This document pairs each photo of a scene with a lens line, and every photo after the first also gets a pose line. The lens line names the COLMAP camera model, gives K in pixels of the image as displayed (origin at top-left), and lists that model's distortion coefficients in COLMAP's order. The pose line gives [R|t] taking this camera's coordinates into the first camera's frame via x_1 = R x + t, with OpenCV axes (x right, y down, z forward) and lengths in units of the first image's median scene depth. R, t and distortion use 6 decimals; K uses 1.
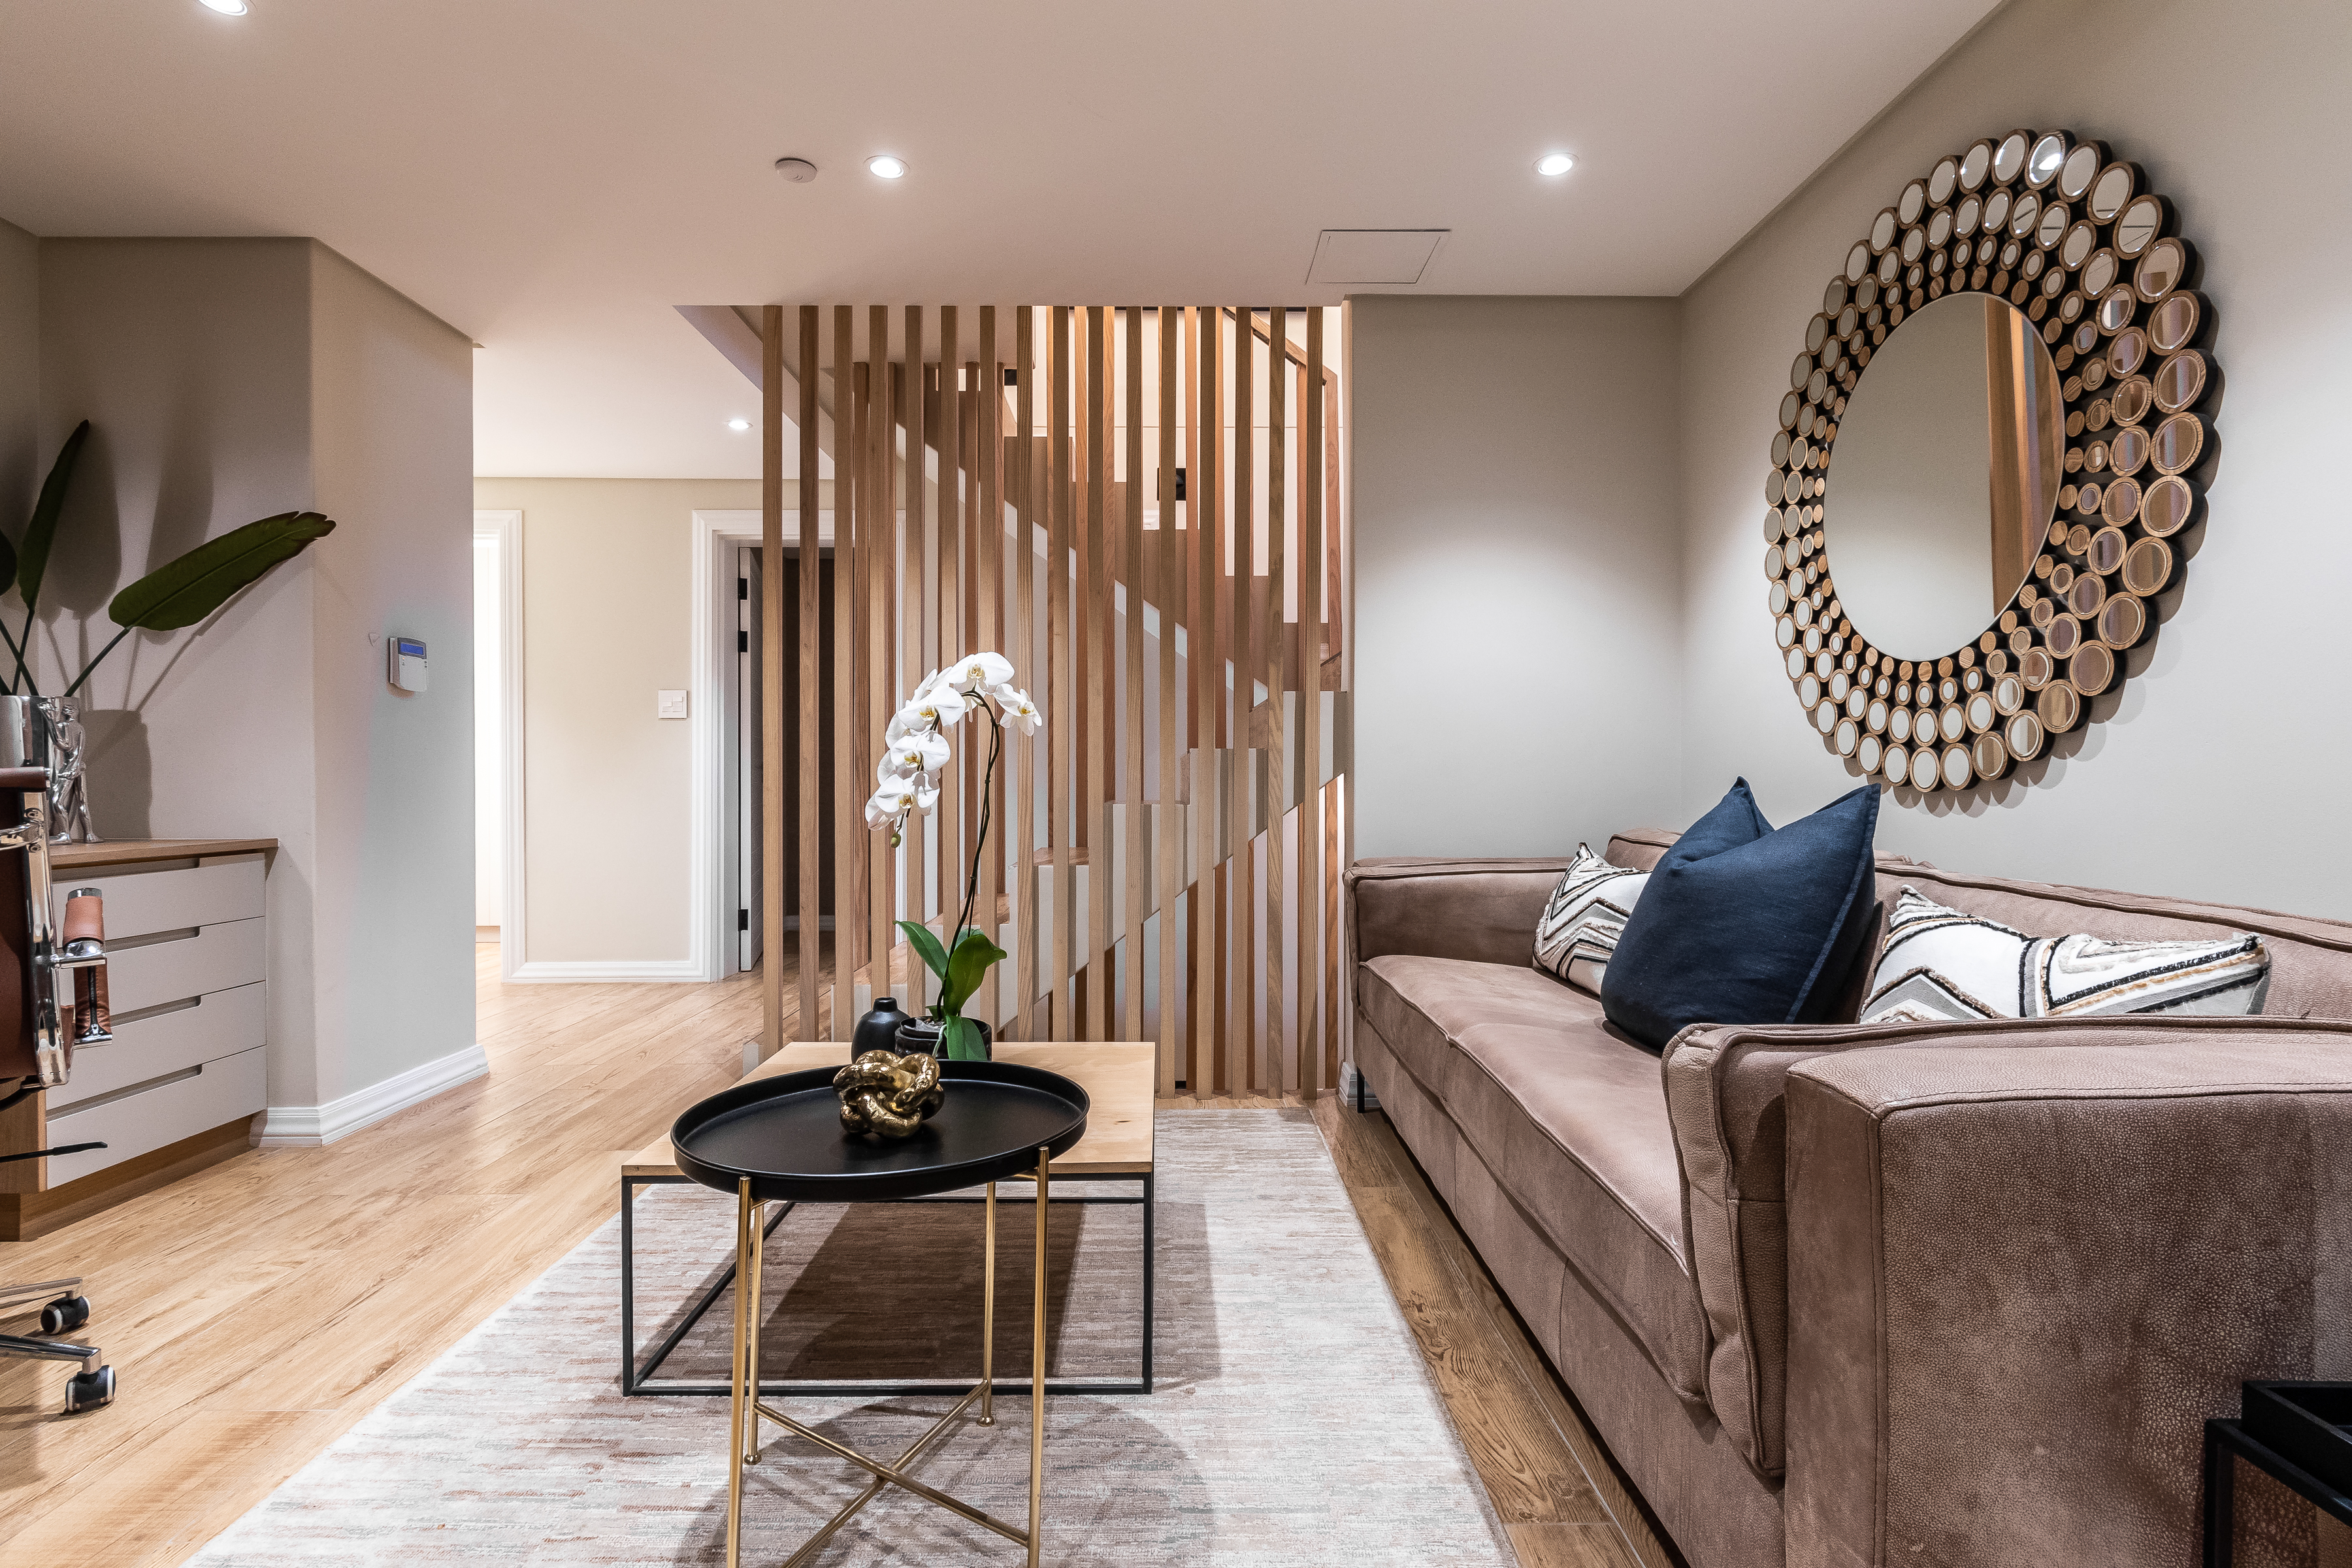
lens RADIAL K [[1164.6, 0, 1176.0], [0, 1164.6, 784.0], [0, 0, 1]] dist [-0.000754, -0.000506]
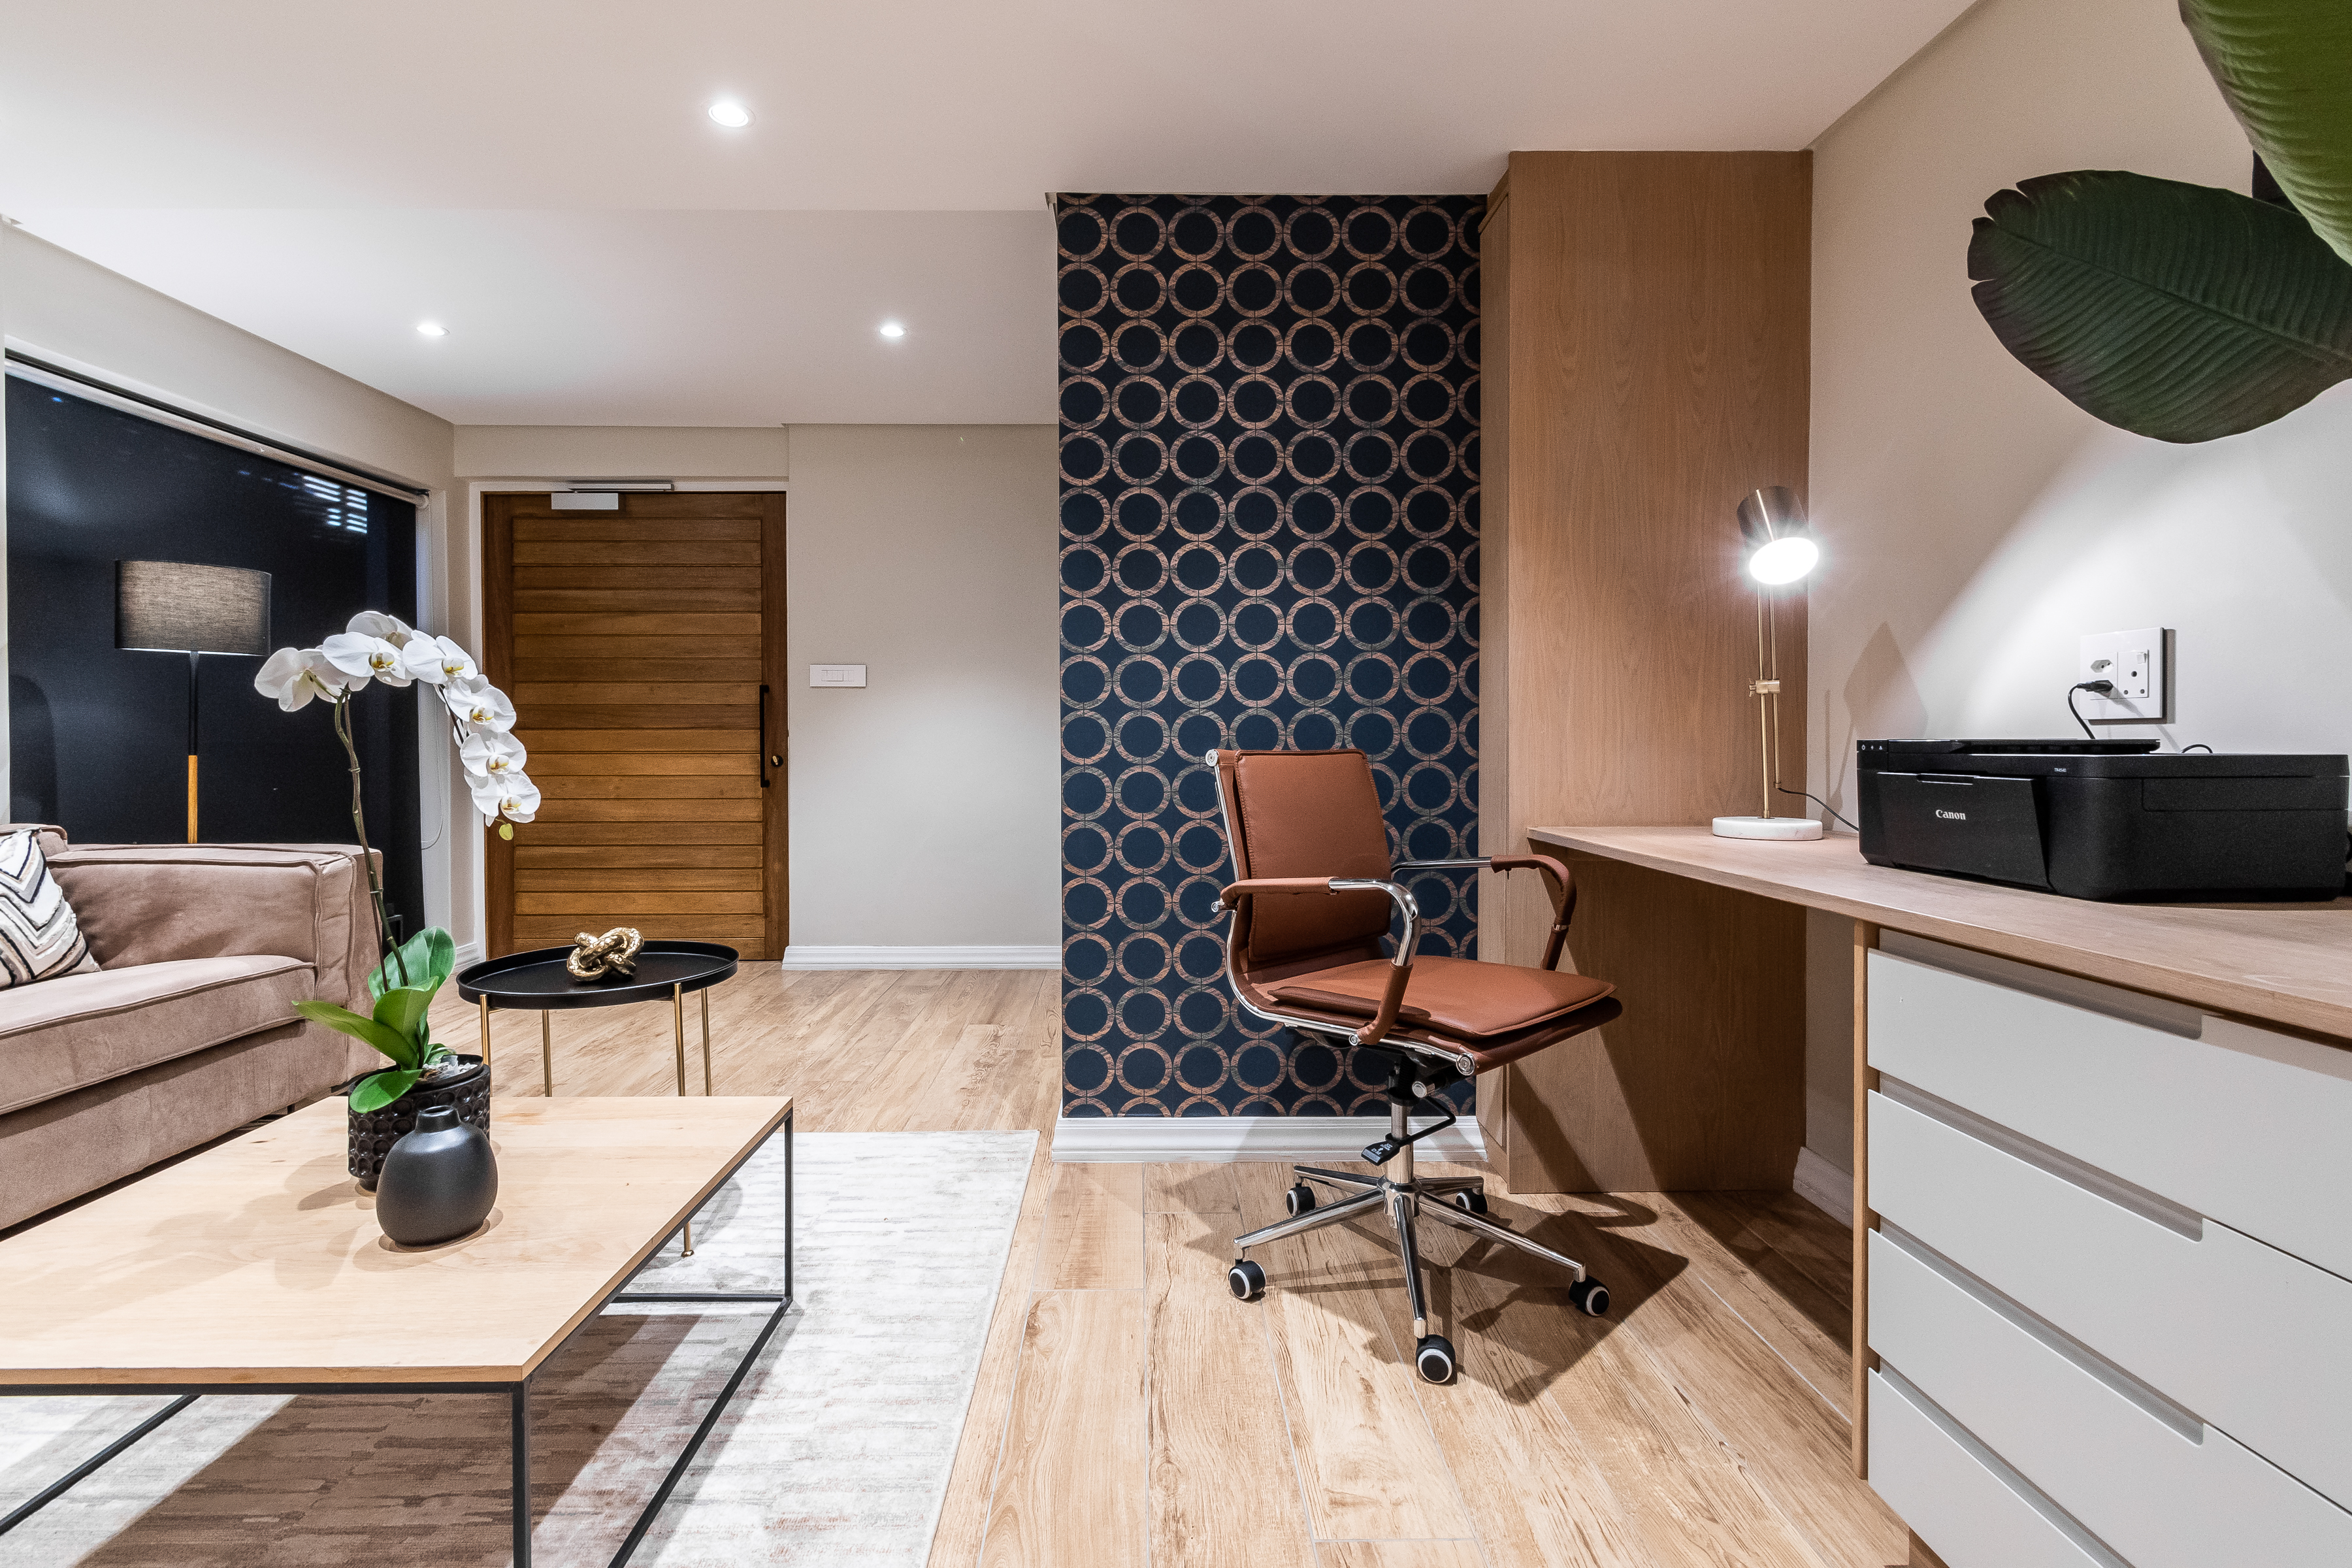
lens RADIAL K [[1092.9, 0, 1175.7], [0, 1092.9, 742.0], [0, 0, 1]] dist [0.002581, -0.001209]
pose [[-0.999887, -0.002925, -0.014723, -0.701895], [-0.003251, 0.999749, 0.022189, -0.033661], [0.014654, 0.022234, -0.999645, 1.729284]]
